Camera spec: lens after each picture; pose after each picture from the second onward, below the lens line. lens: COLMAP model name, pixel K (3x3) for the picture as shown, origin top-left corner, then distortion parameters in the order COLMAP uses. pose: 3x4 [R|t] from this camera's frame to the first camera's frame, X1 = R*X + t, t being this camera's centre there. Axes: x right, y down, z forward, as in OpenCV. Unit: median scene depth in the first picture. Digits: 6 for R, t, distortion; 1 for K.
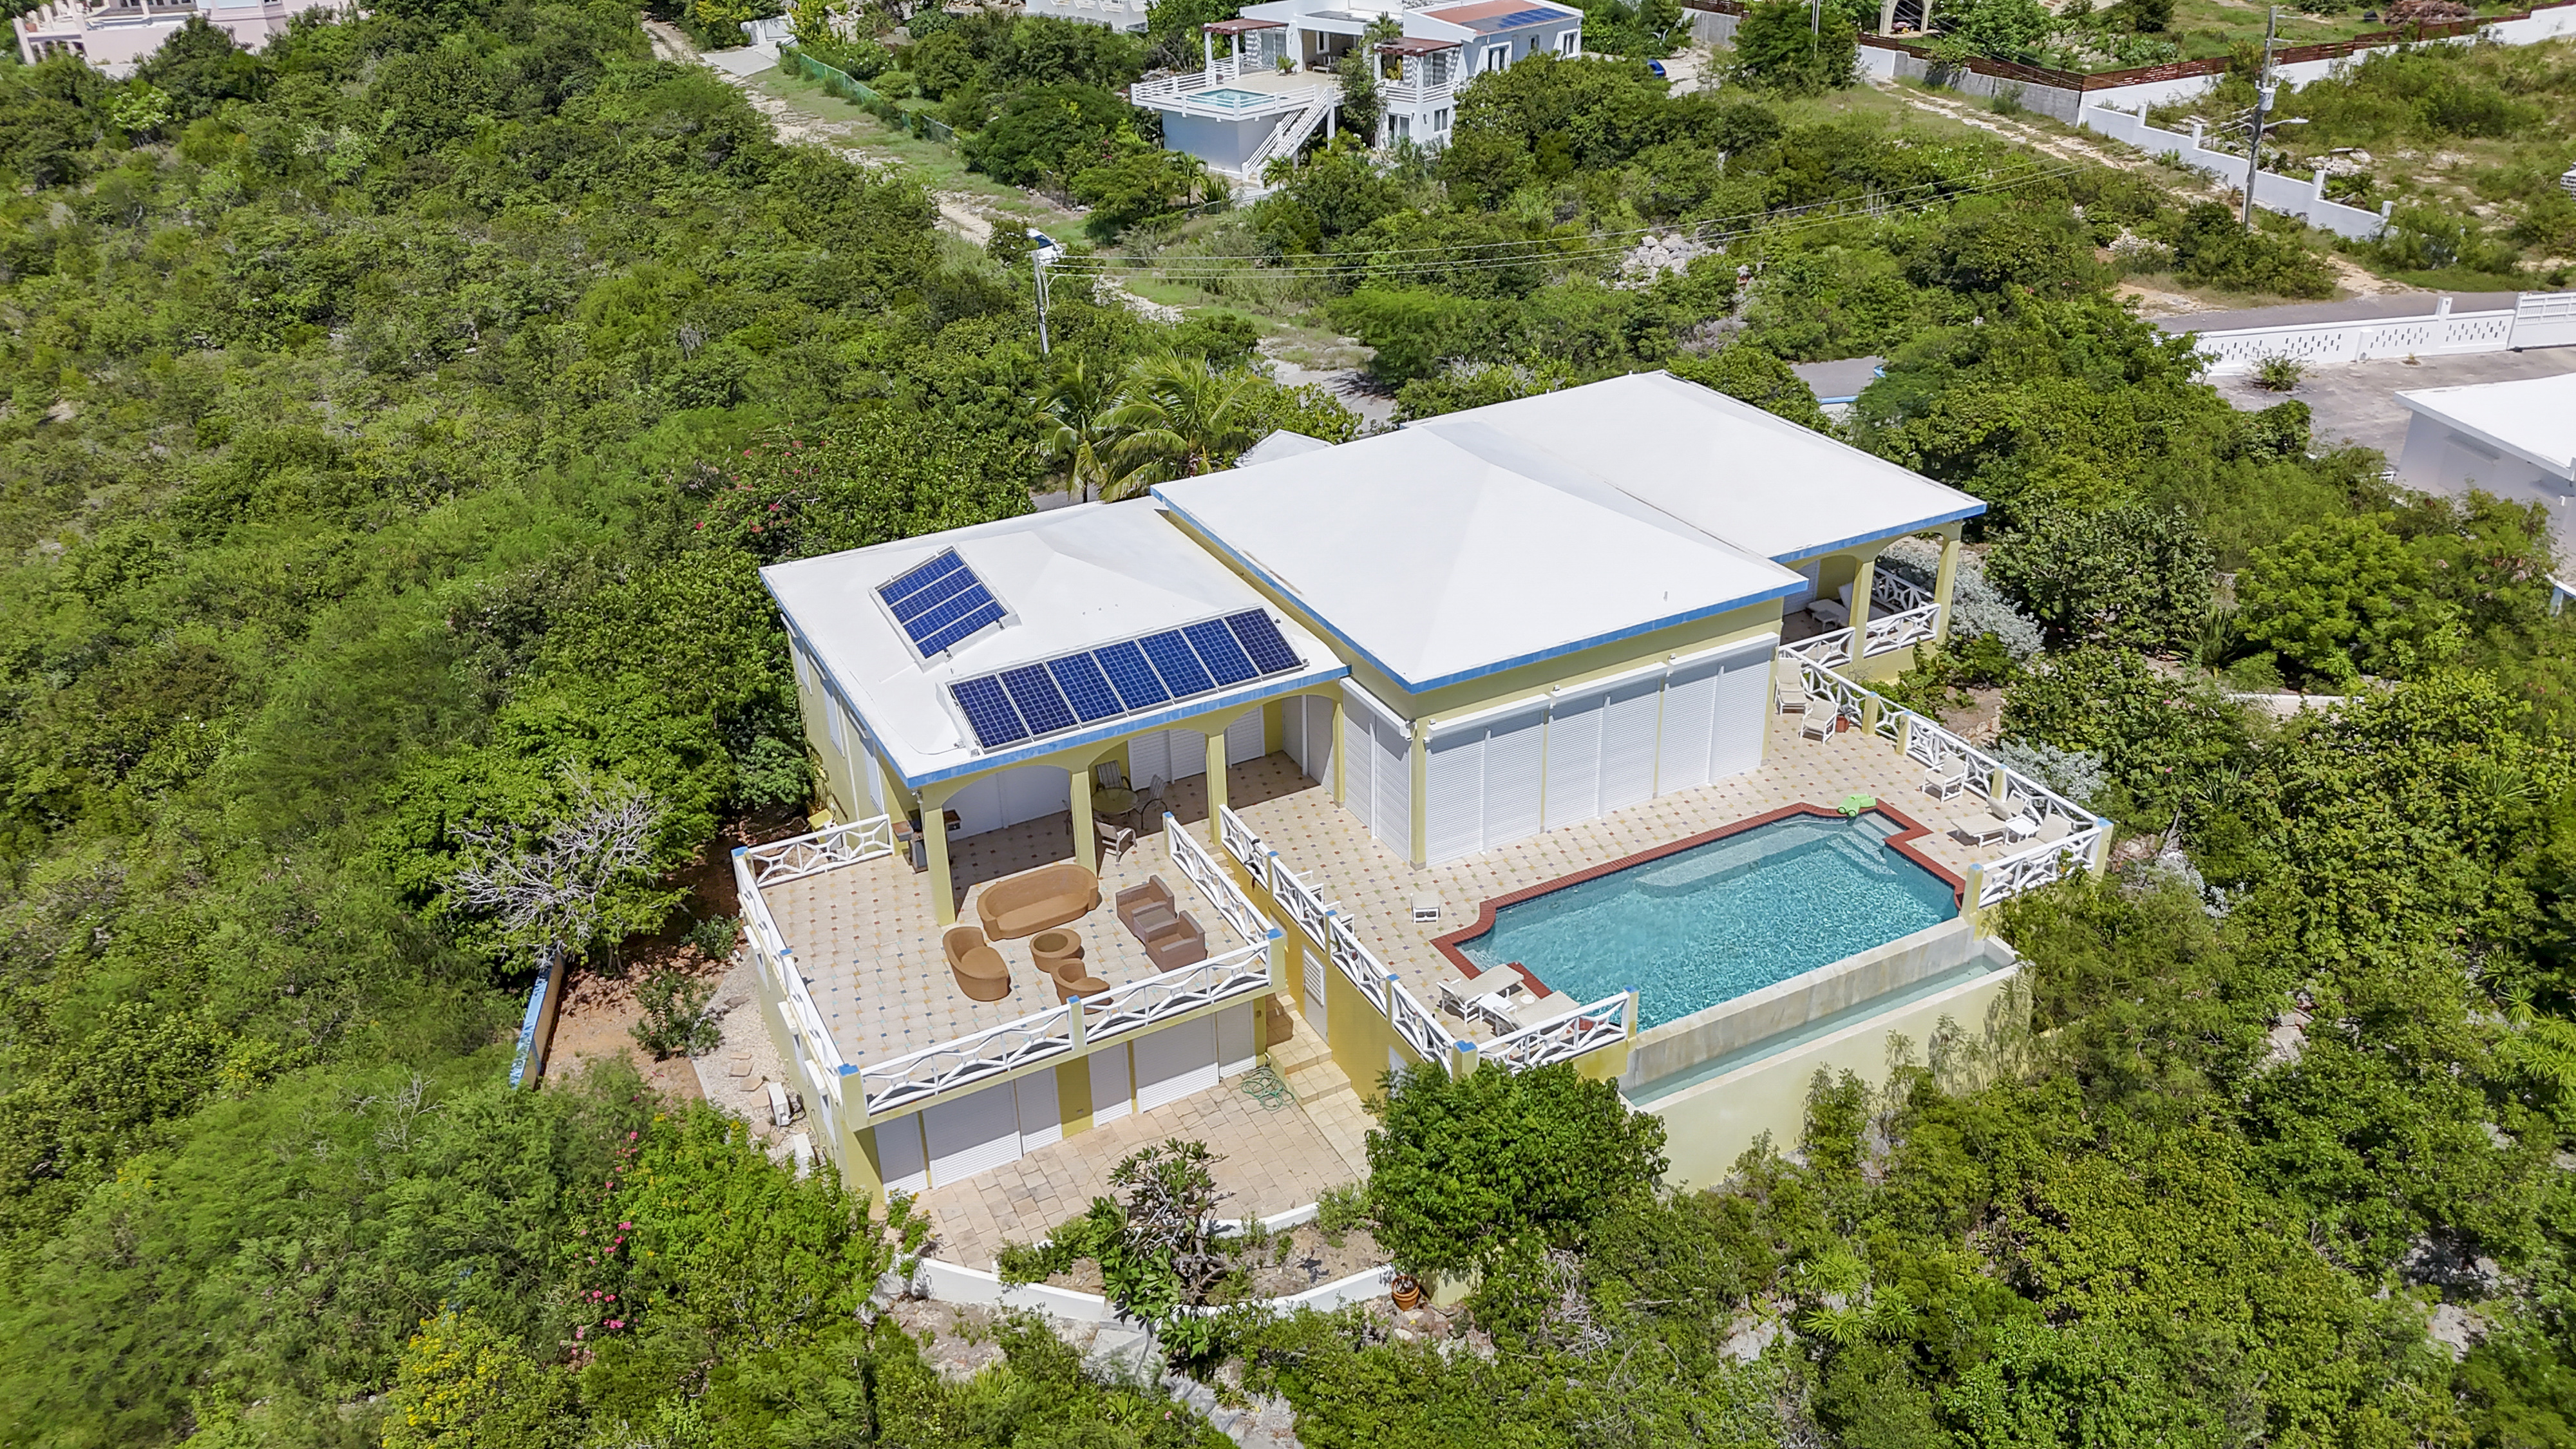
lens RADIAL K [[1887.7, 0, 1288.0], [0, 1887.7, 724.5], [0, 0, 1]] dist [0.045546, -0.041577]
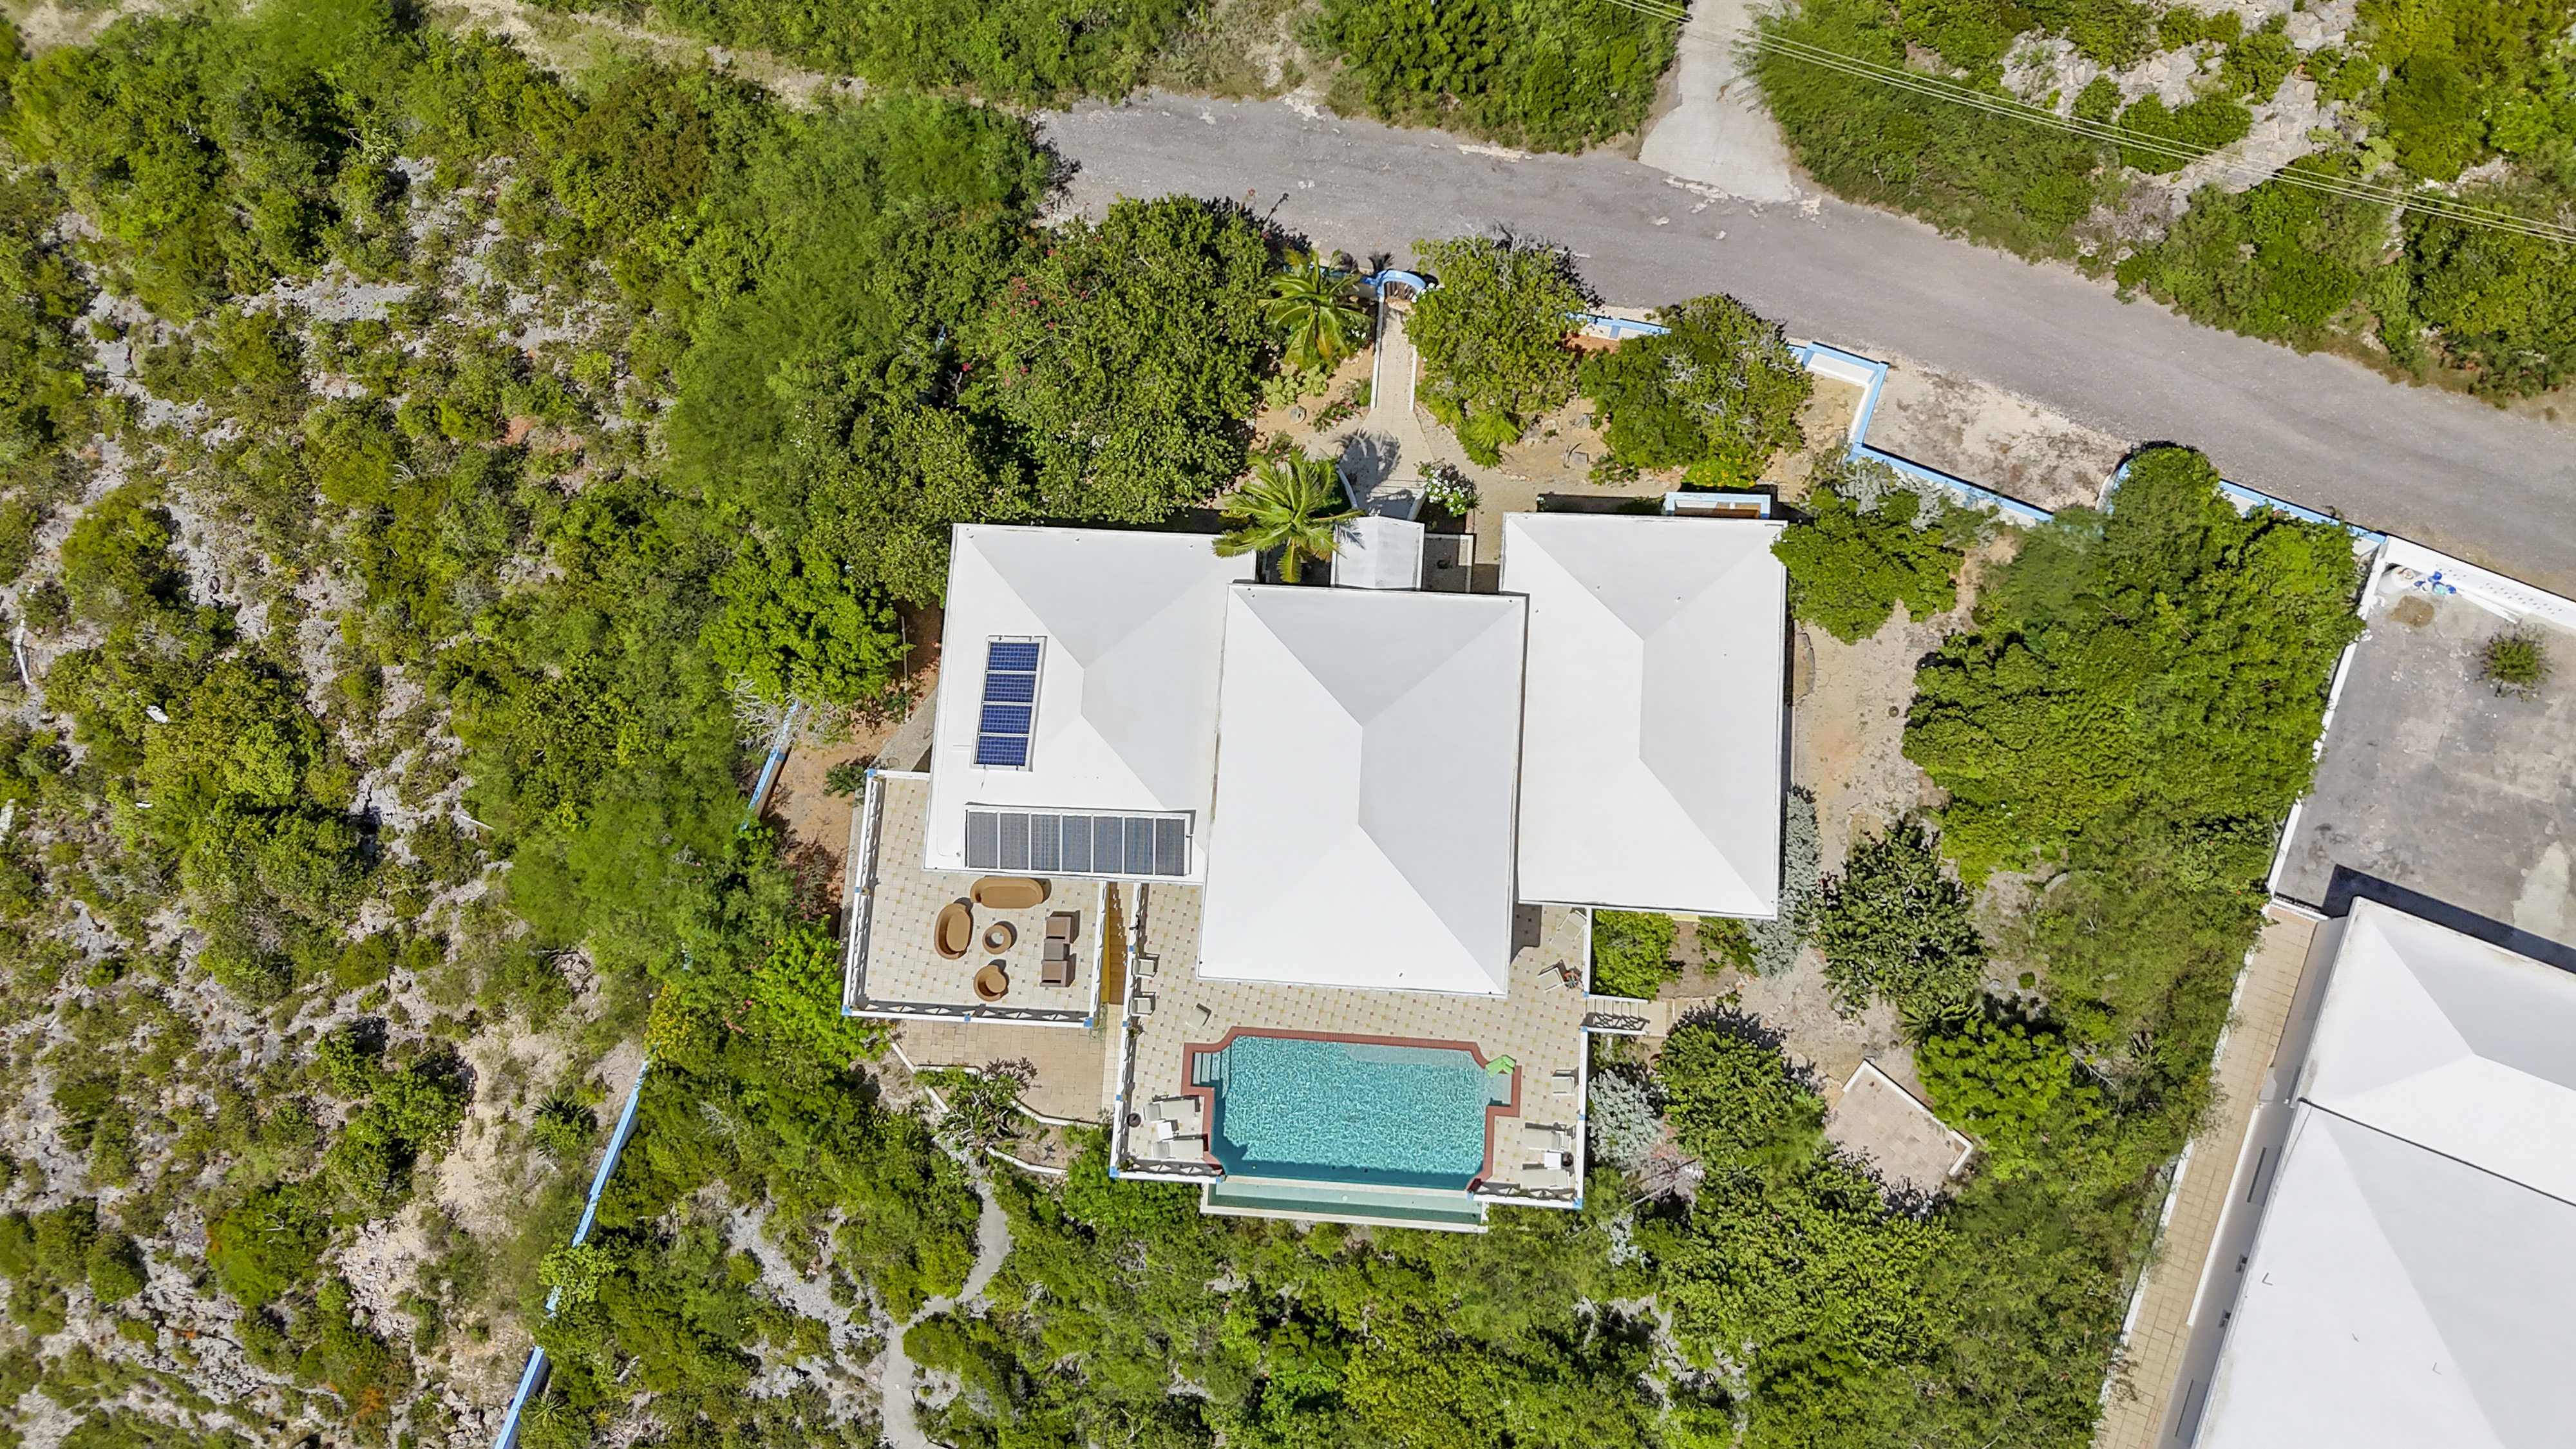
lens RADIAL K [[1887.7, 0, 1288.0], [0, 1887.7, 724.5], [0, 0, 1]] dist [0.045546, -0.041577]
pose [[0.857636, 0.501741, -0.112764, 0.094103], [-0.202387, 0.530890, 0.822919, -0.680047], [0.472757, -0.682943, 0.556857, 0.131358]]
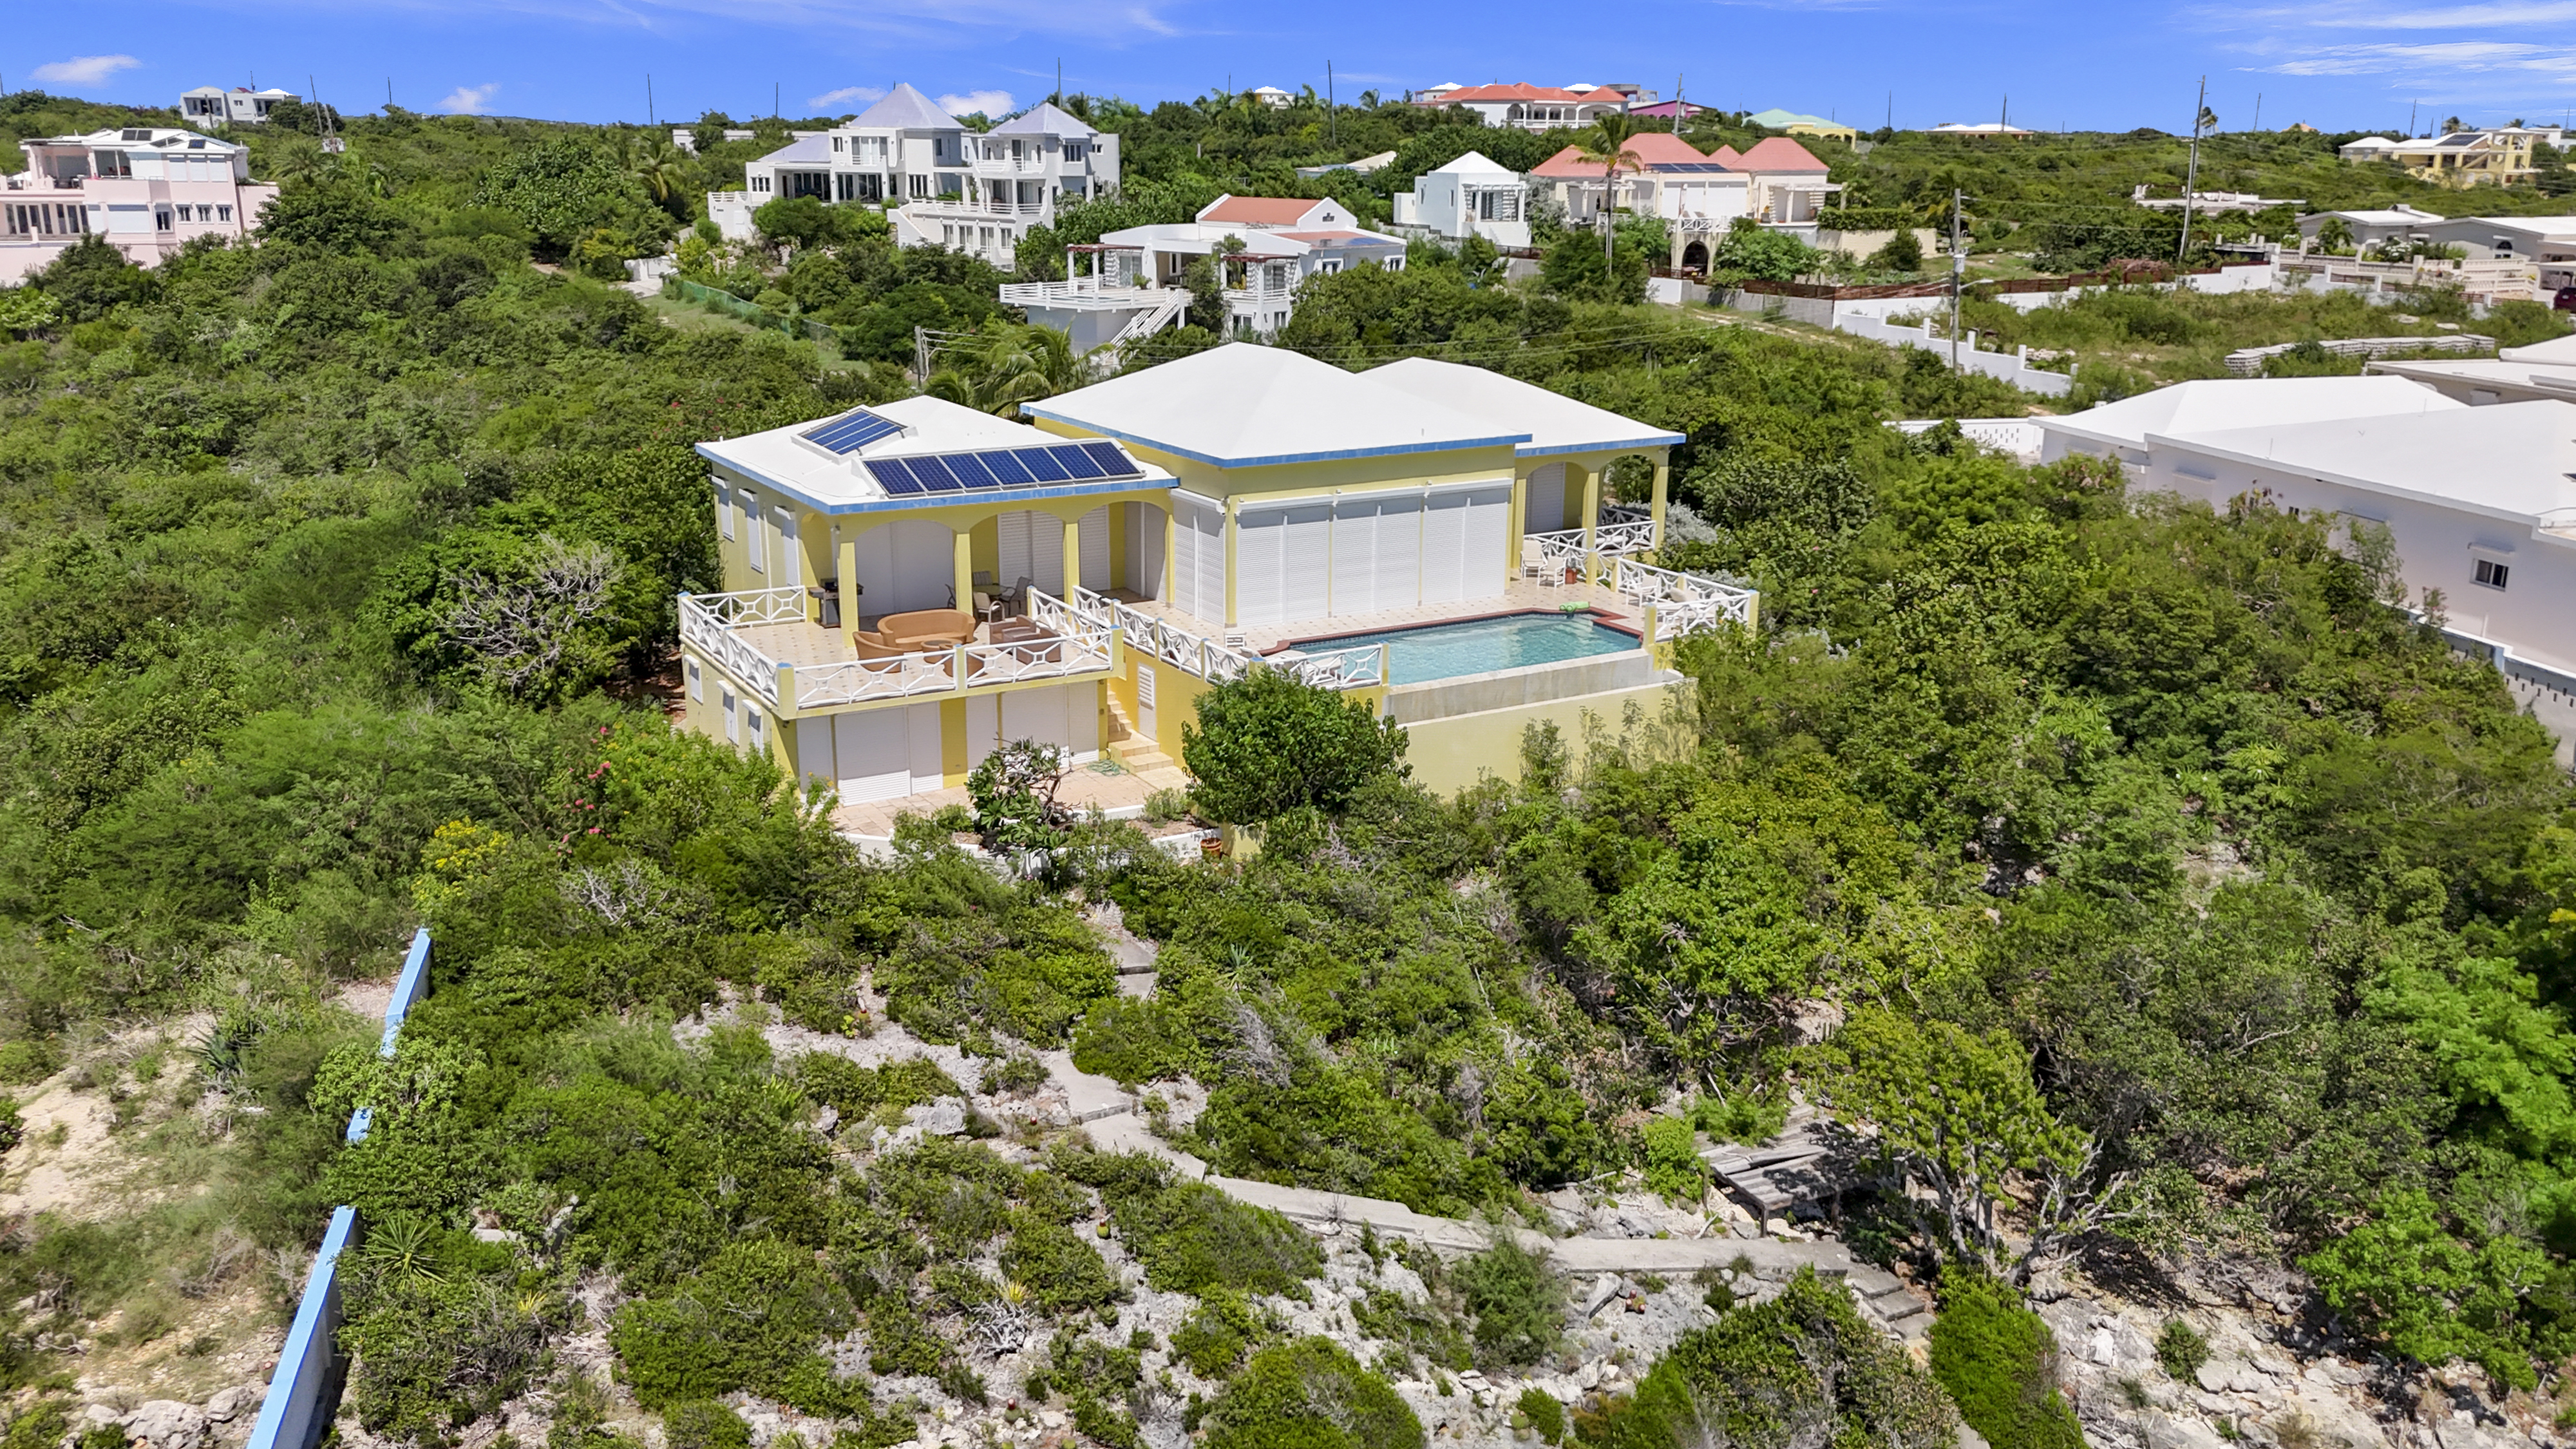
lens RADIAL K [[2047.8, 0, 1288.0], [0, 2047.8, 724.5], [0, 0, 1]] dist [0.033512, -0.028671]
pose [[0.997313, 0.017881, 0.071036, 0.005502], [-0.002955, 0.978779, -0.204895, 0.206517], [-0.073192, 0.204135, 0.976203, -0.159277]]
